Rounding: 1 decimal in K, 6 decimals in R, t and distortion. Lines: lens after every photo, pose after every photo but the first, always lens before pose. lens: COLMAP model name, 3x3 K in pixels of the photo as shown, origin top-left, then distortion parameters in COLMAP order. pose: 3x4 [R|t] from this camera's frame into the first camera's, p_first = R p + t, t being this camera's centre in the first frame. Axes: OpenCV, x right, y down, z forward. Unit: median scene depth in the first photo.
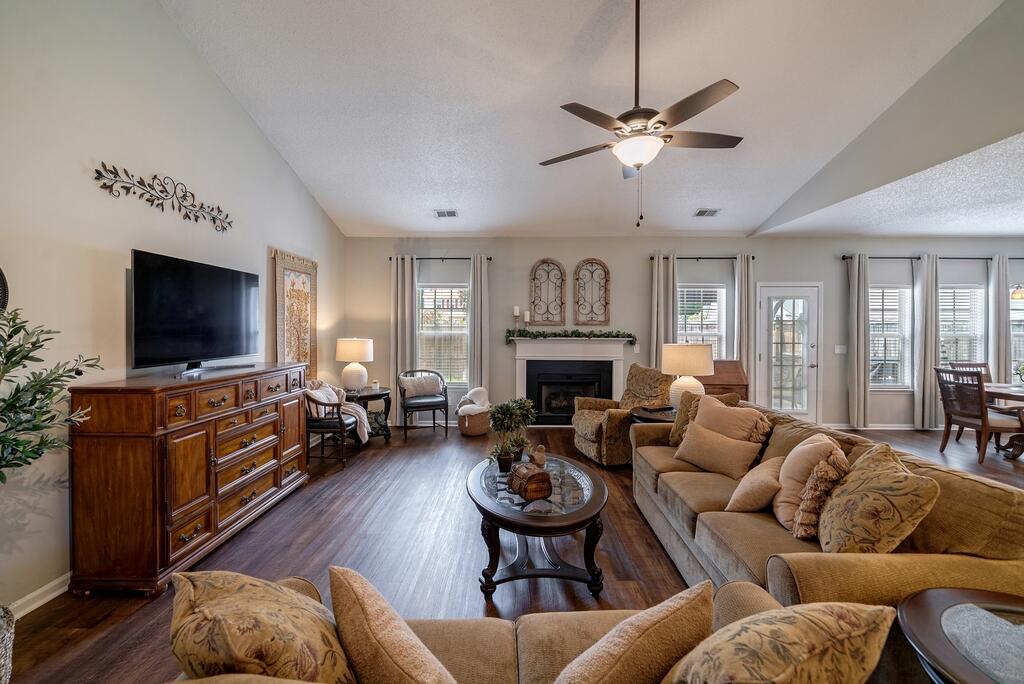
lens RADIAL K [[425.1, 0, 507.8], [0, 425.1, 325.2], [0, 0, 1]] dist [0.017912, 0.000107]
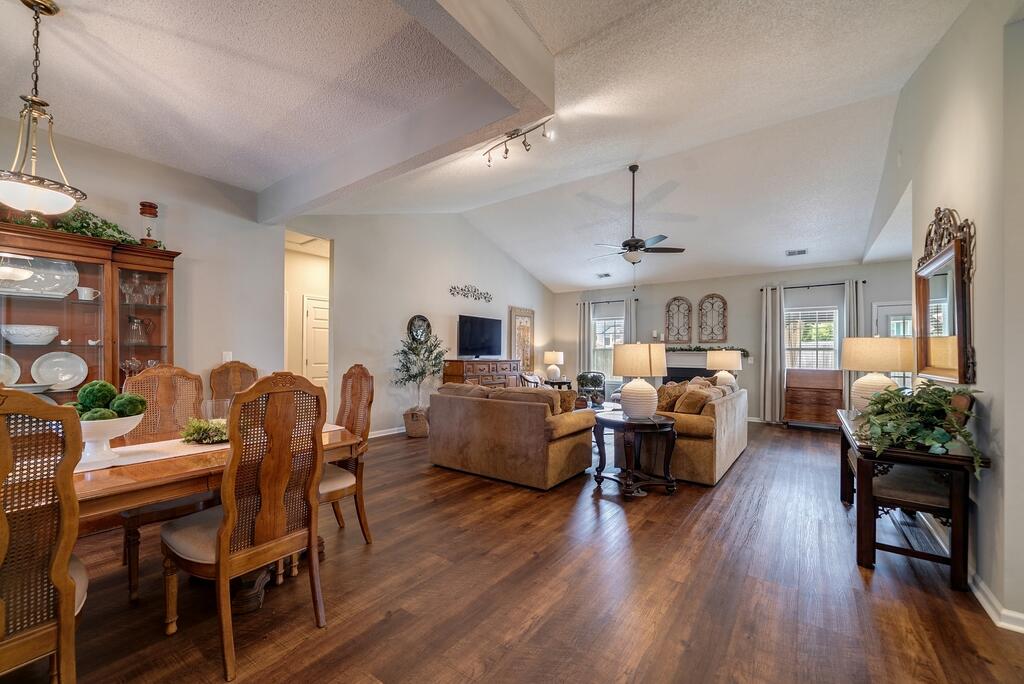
lens RADIAL K [[402.4, 0, 511.4], [0, 402.4, 354.9], [0, 0, 1]] dist [0.000657, 0.000070]
pose [[0.820006, 0.001544, -0.572352, 0.492239], [-0.001299, 0.999999, 0.000836, 0.047372], [0.572353, 0.000059, 0.820007, -0.517460]]
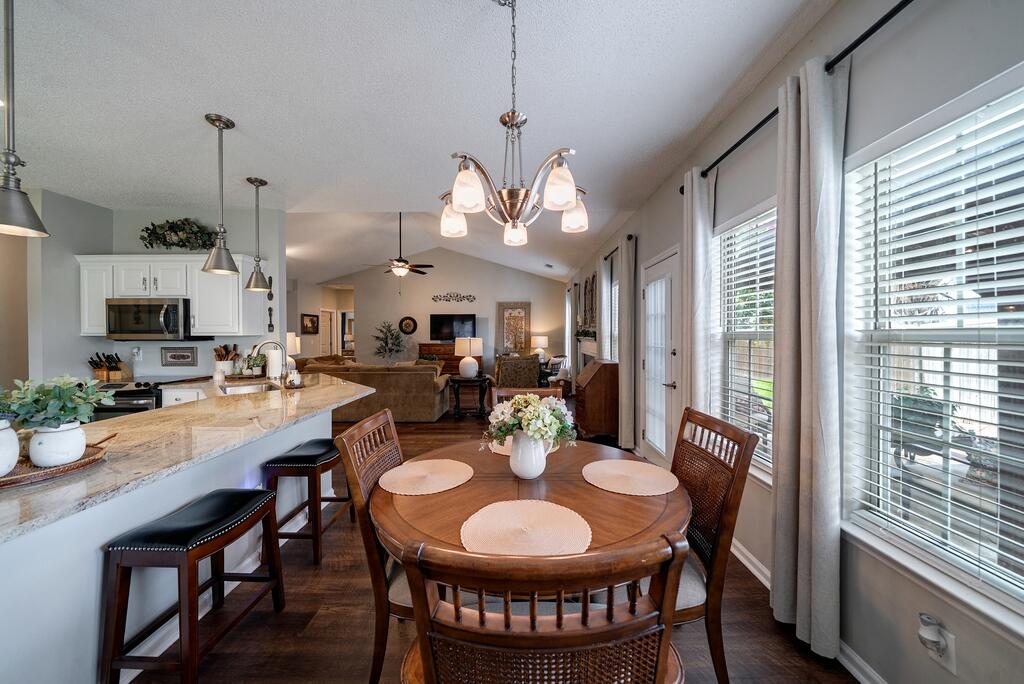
lens RADIAL K [[355.9, 0, 512.0], [0, 355.9, 342.0], [0, 0, 1]] dist [-0.000880, -0.000076]
pose [[0.007274, 0.017633, -0.999818, 1.463772], [0.004408, 0.999834, 0.017666, 0.029272], [0.999964, -0.004536, 0.007195, 0.909565]]
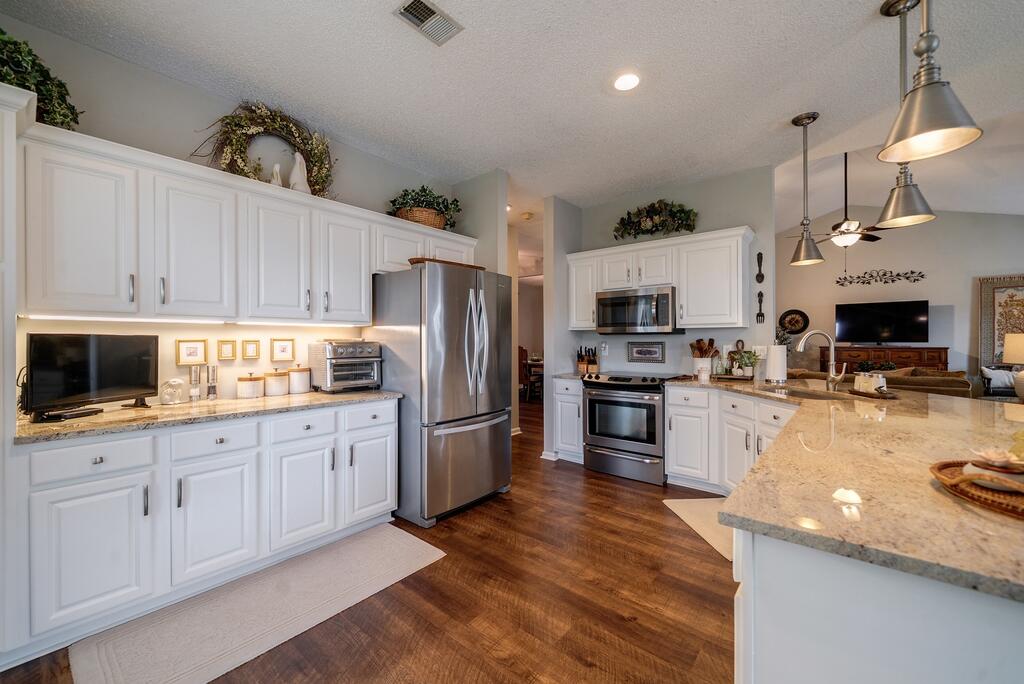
lens RADIAL K [[416.0, 0, 512.0], [0, 416.0, 342.0], [0, 0, 1]] dist [0.002440, 0.000293]
pose [[-0.634119, 0.001141, -0.773235, 1.502081], [0.000790, 0.999999, 0.000828, 0.048827], [0.773235, -0.000086, -0.634119, 0.543665]]
